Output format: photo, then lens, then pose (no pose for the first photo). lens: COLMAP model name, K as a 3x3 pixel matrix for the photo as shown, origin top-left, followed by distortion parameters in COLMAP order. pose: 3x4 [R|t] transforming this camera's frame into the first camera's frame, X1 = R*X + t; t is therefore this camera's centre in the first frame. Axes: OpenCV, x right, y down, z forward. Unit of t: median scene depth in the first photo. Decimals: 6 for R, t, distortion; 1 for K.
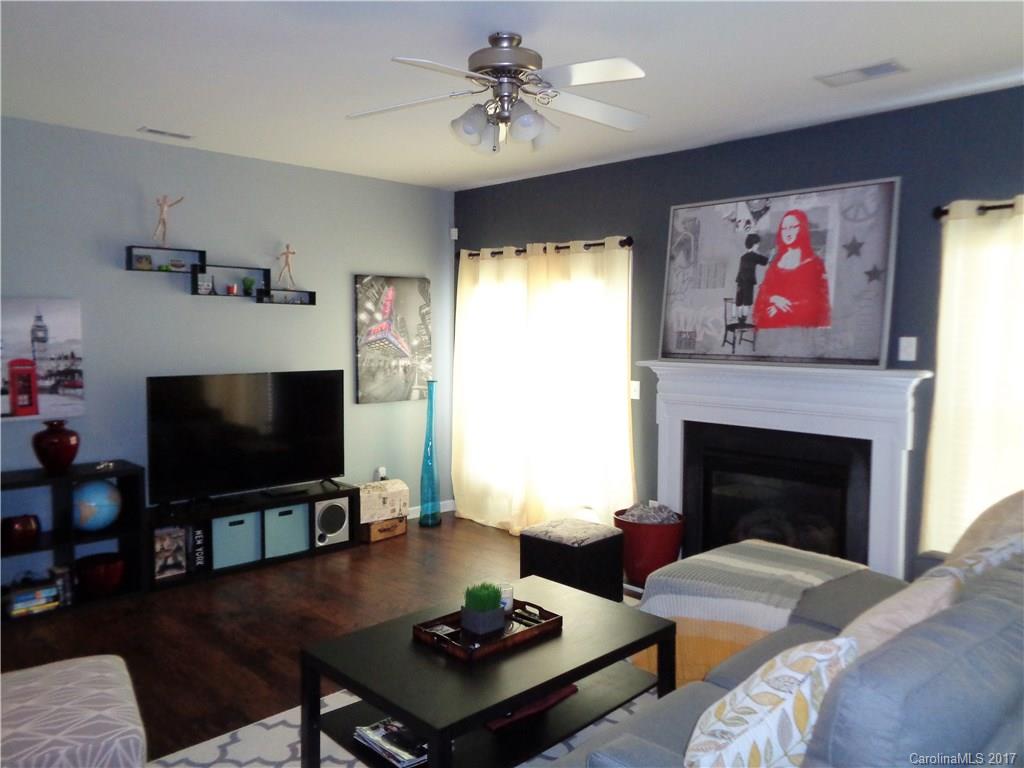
lens RADIAL K [[775.2, 0, 518.3], [0, 775.2, 380.7], [0, 0, 1]] dist [0.018995, 0.010678]
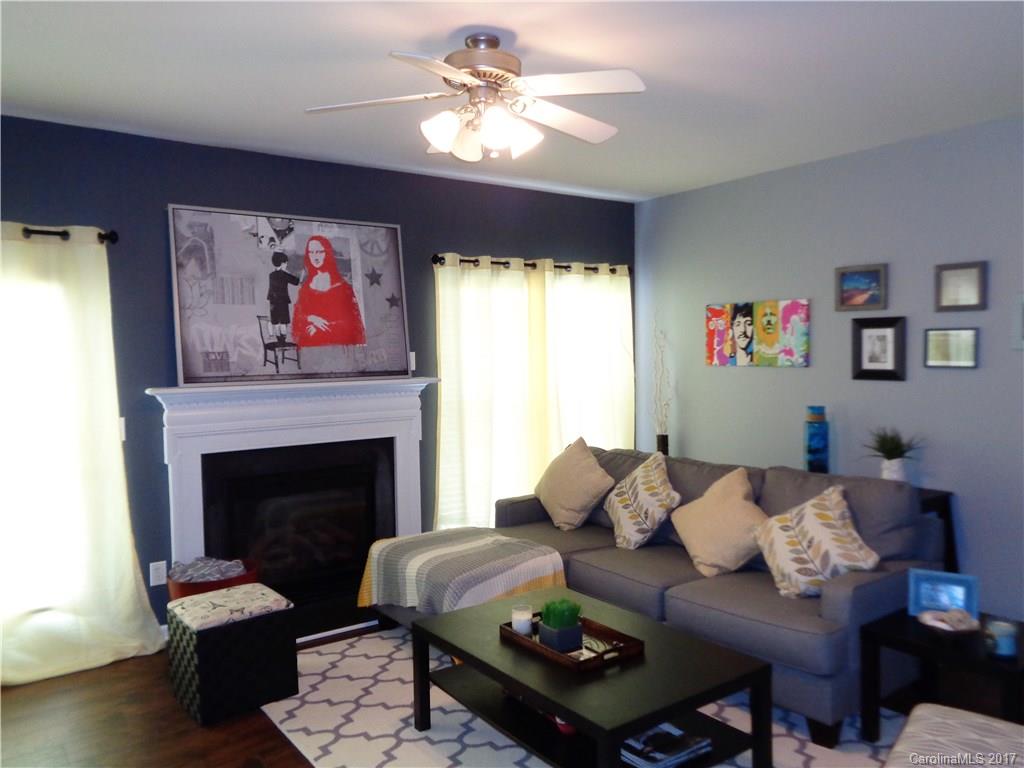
lens RADIAL K [[775.2, 0, 518.9], [0, 775.2, 385.2], [0, 0, 1]] dist [0.018995, 0.010678]
pose [[0.151267, -0.053738, 0.987031, -0.650694], [0.085191, 0.995515, 0.041145, -0.034779], [-0.984815, 0.077862, 0.155166, 0.564232]]
